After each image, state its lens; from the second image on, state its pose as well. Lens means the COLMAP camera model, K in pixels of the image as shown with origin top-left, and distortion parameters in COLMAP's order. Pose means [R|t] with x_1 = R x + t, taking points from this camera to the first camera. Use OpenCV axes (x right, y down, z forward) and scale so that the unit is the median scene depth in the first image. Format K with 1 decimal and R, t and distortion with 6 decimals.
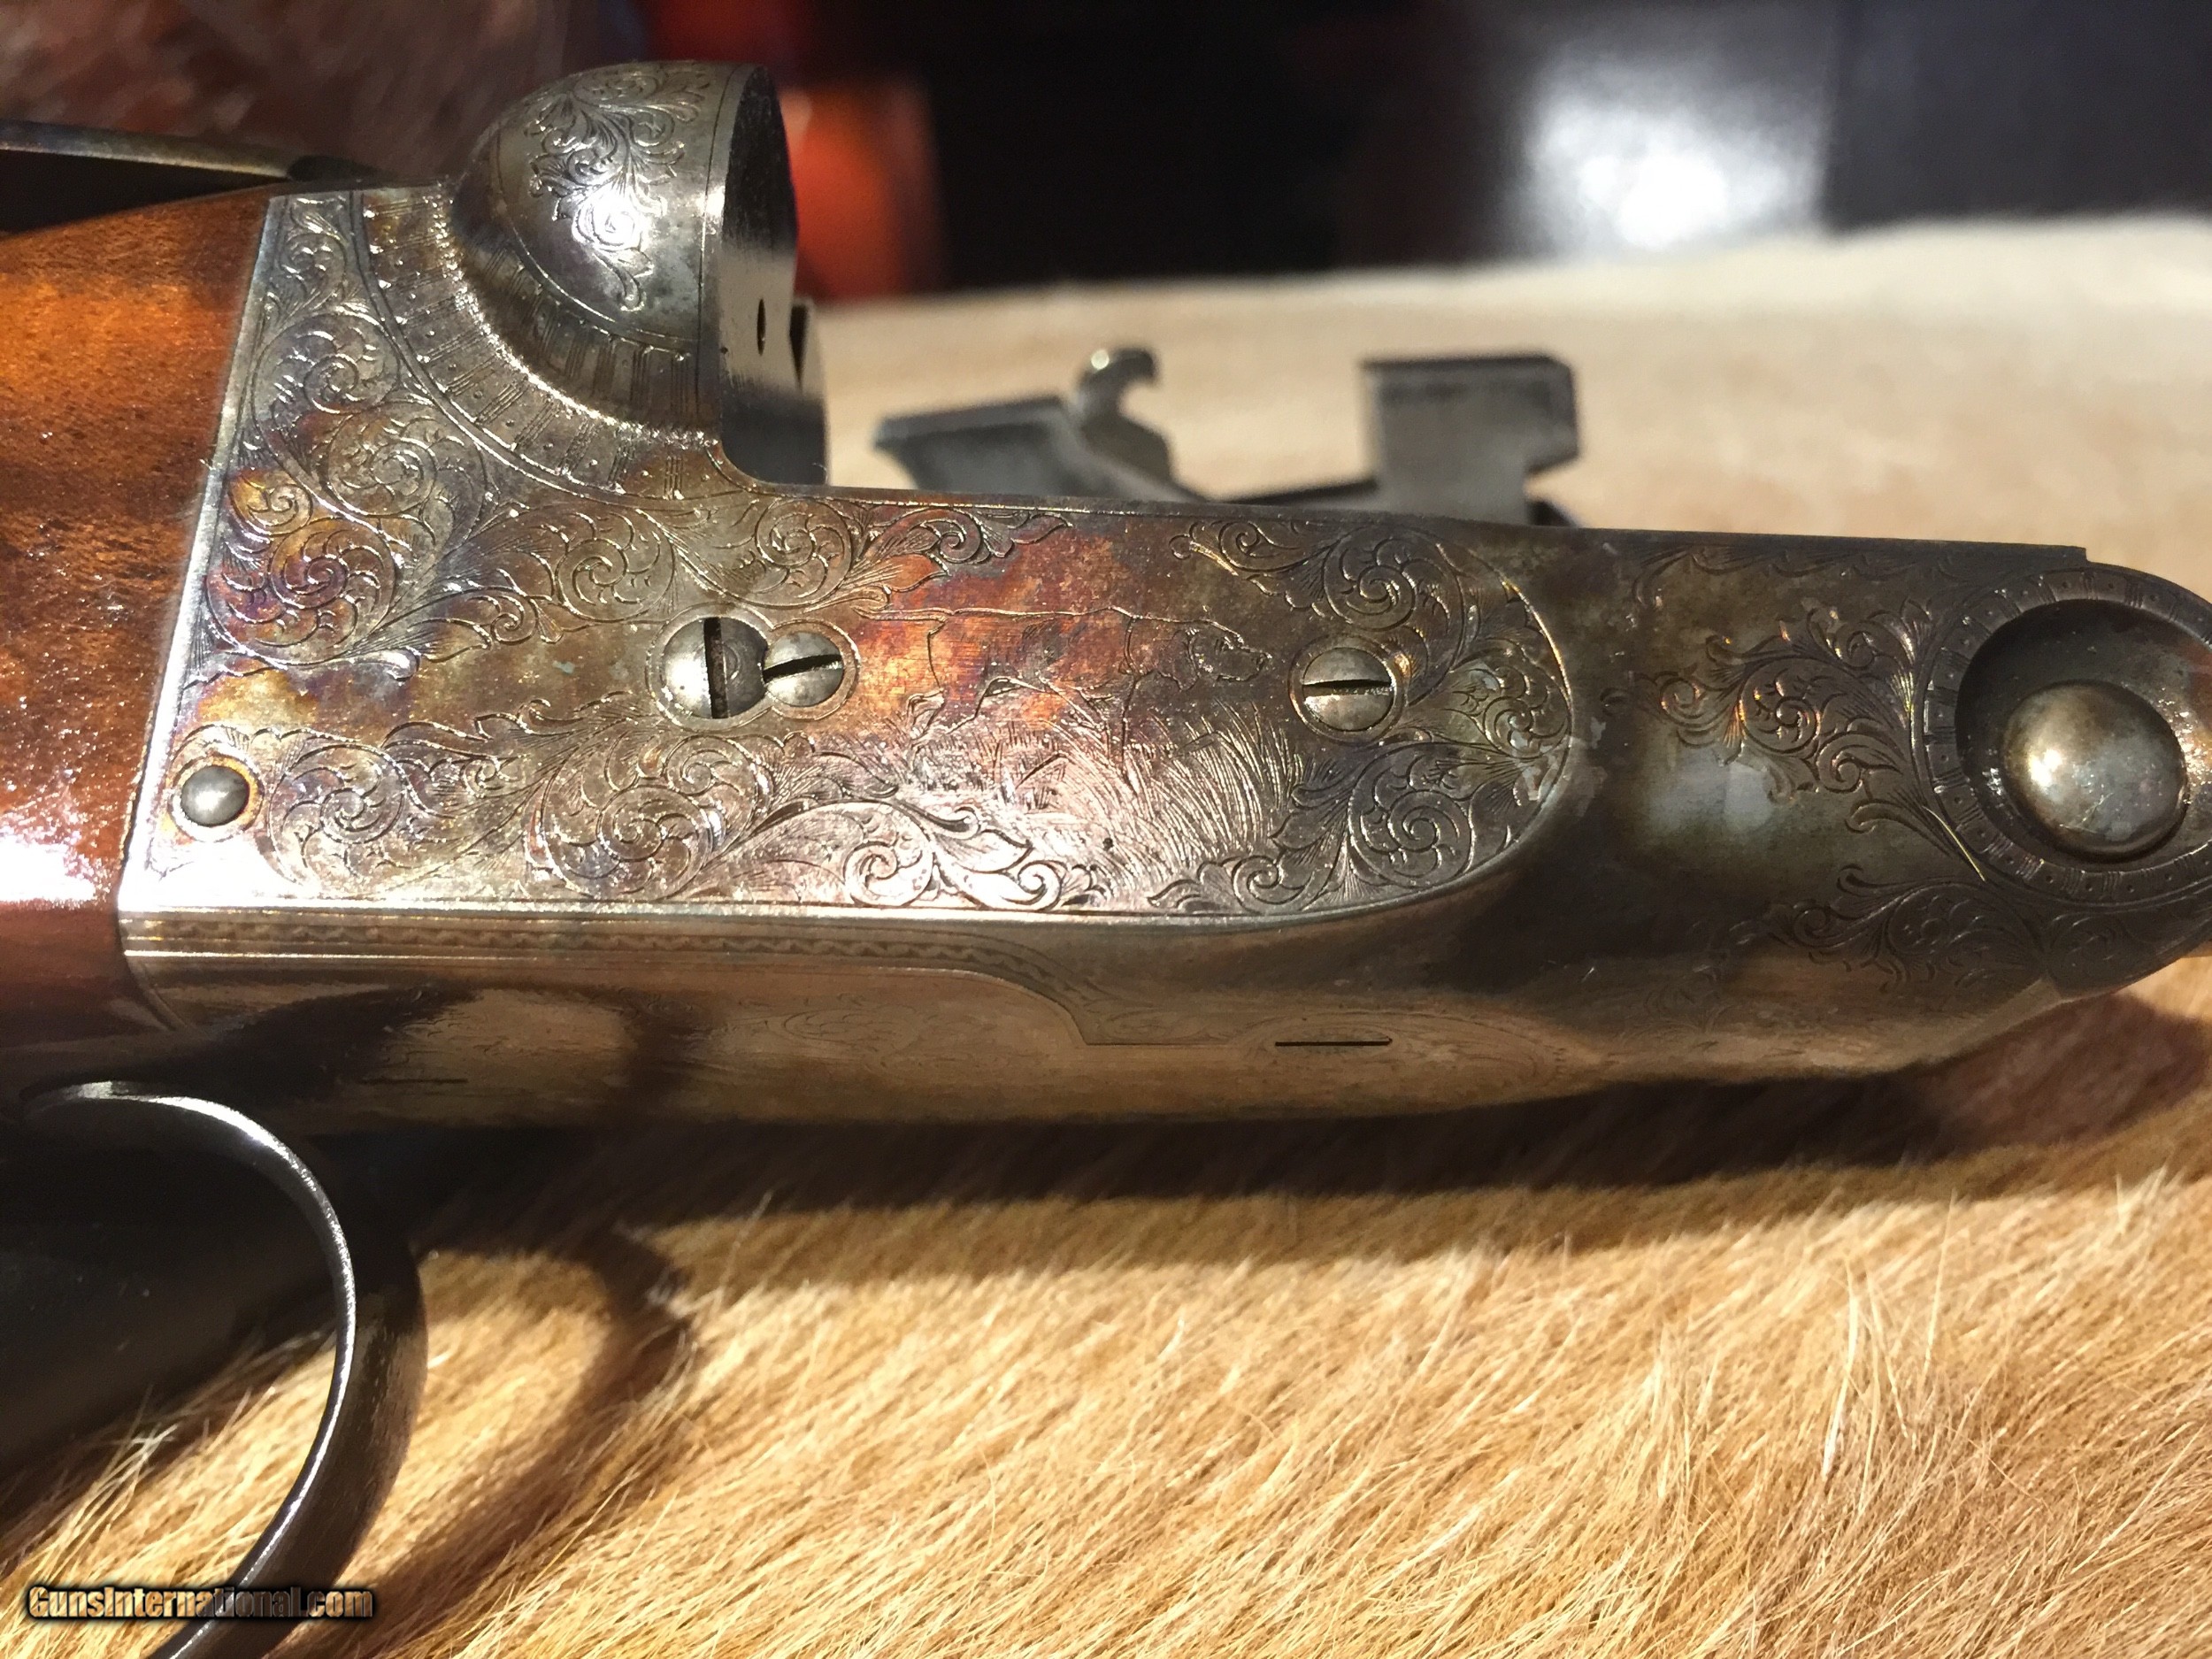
lens RADIAL K [[1918.7, 0, 1103.4], [0, 1918.7, 833.5], [0, 0, 1]] dist [0.074378, -0.121285]
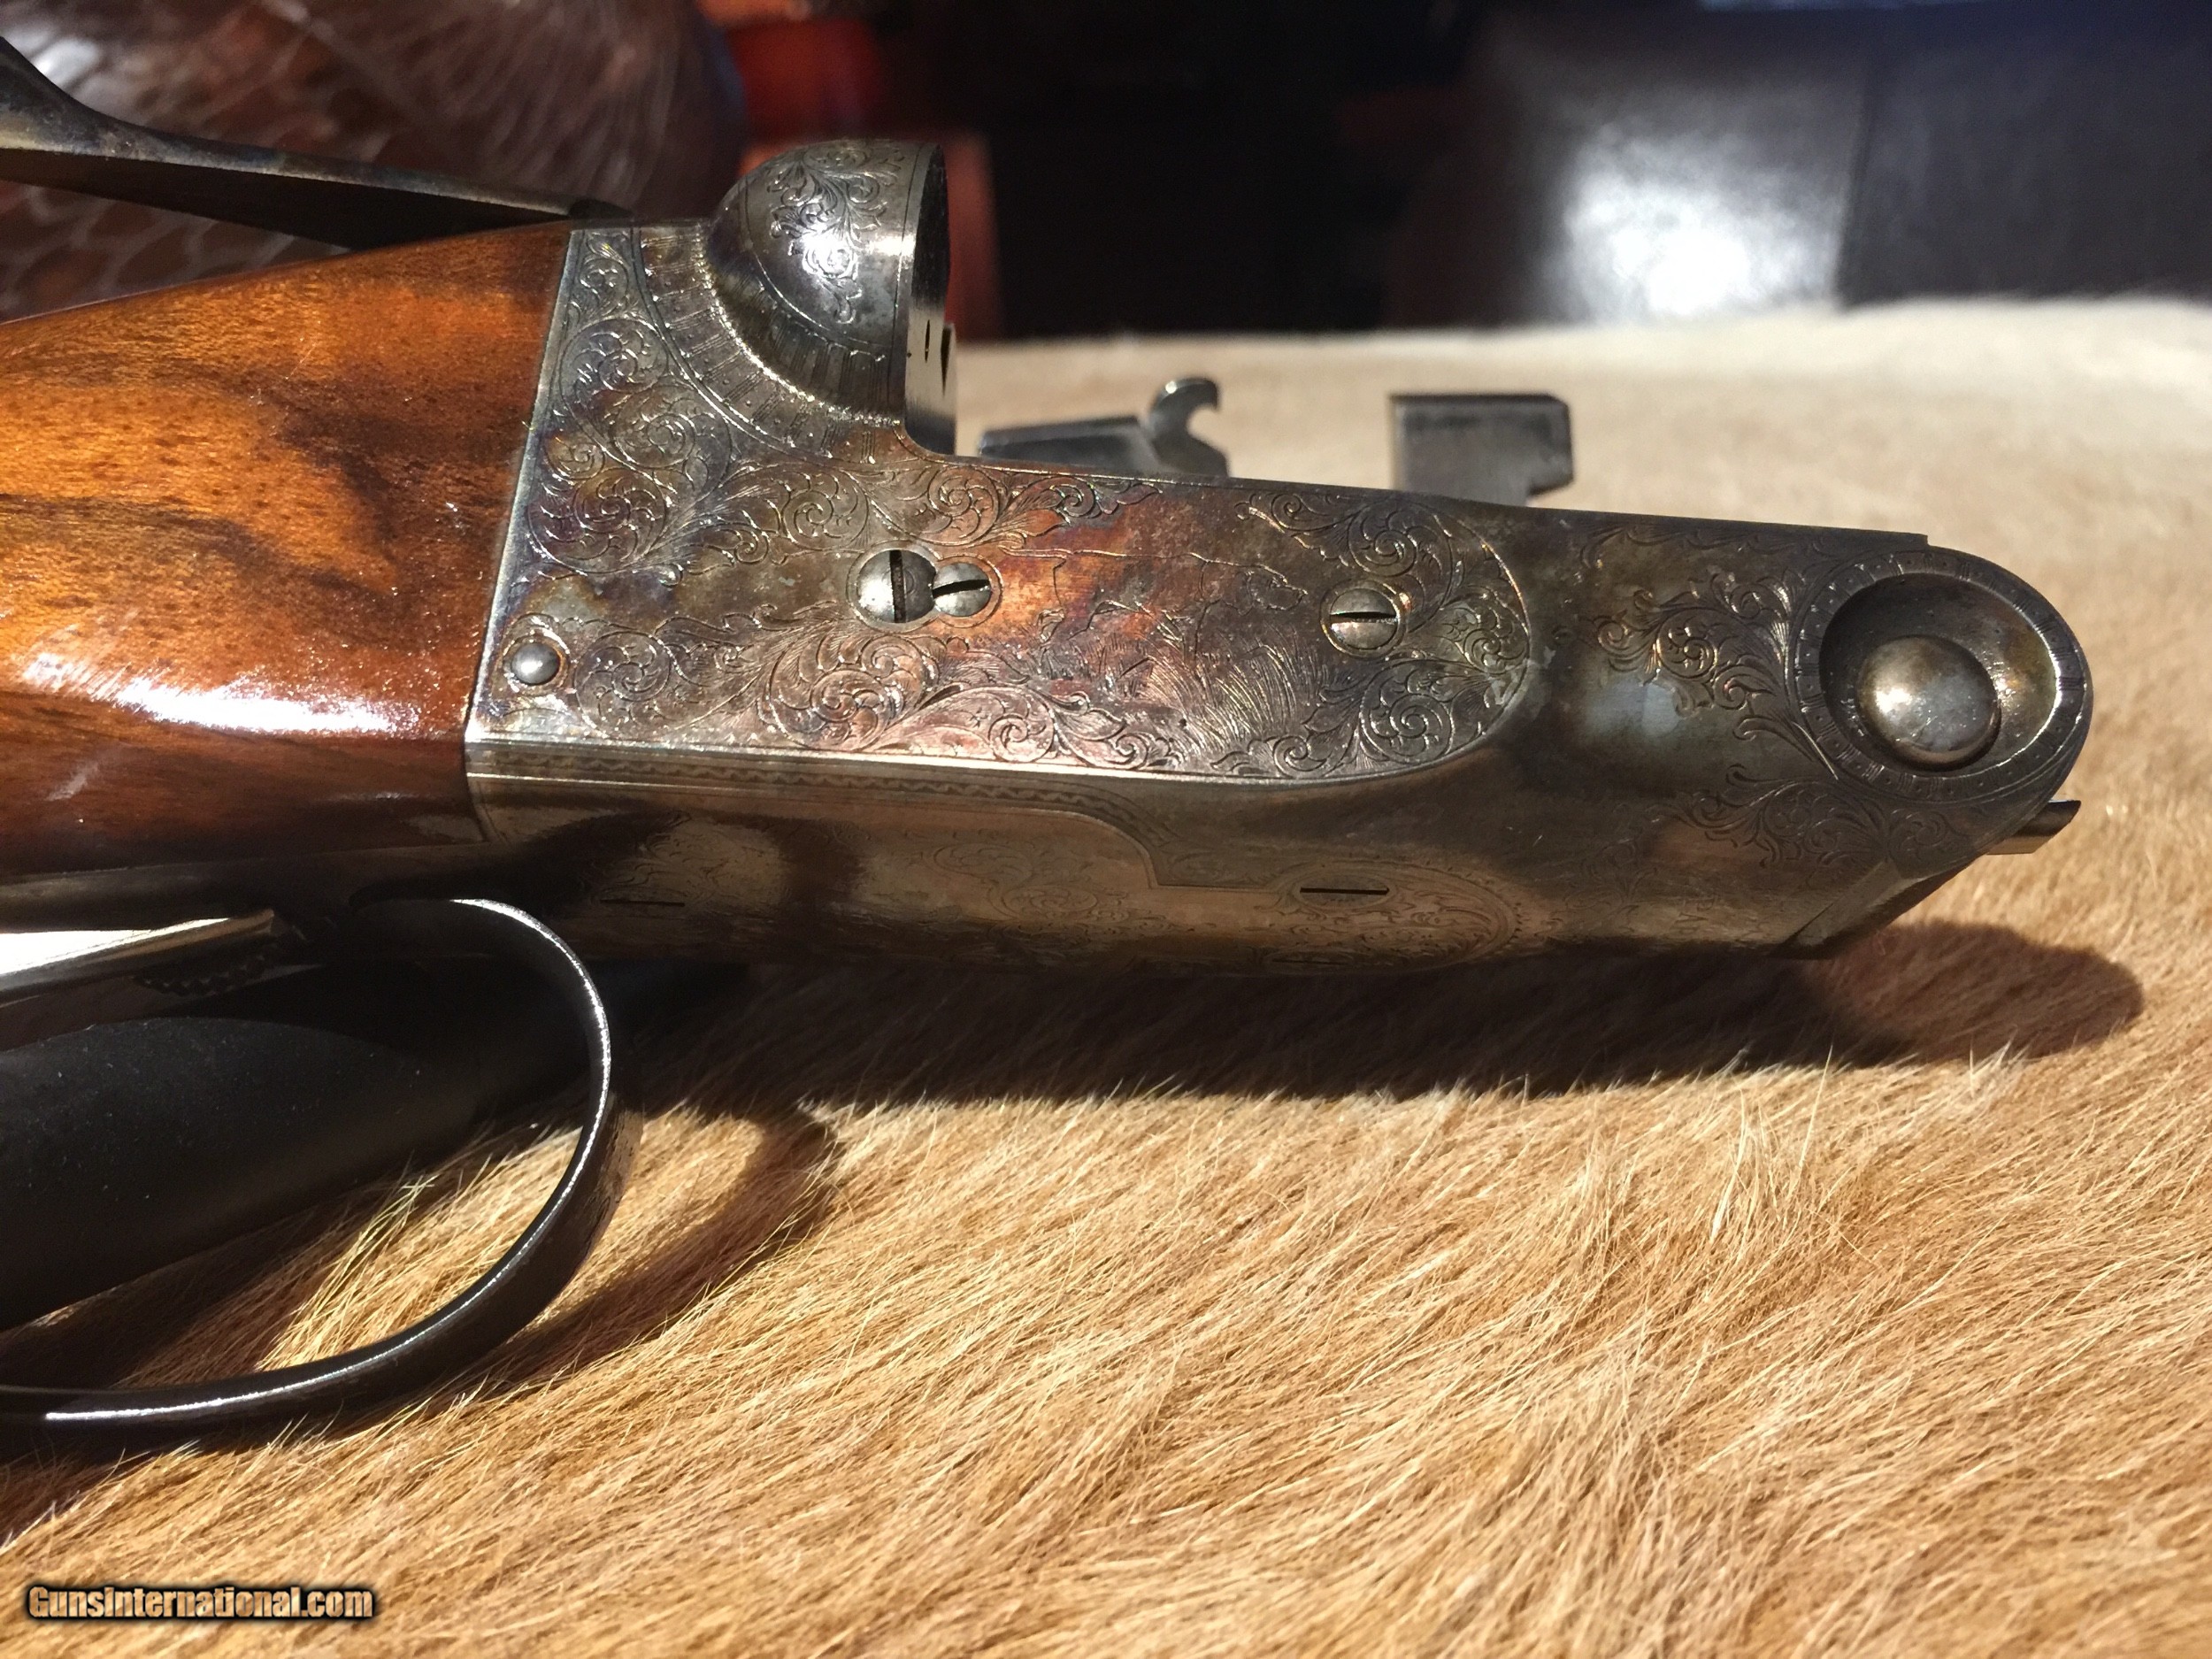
lens RADIAL K [[1861.7, 0, 1116.7], [0, 1861.7, 827.4], [0, 0, 1]] dist [0.063155, -0.016617]
pose [[0.999333, 0.034583, -0.011750, -0.024262], [-0.034816, 0.999189, -0.020244, 0.099063], [0.011040, 0.020640, 0.999726, -0.291813]]
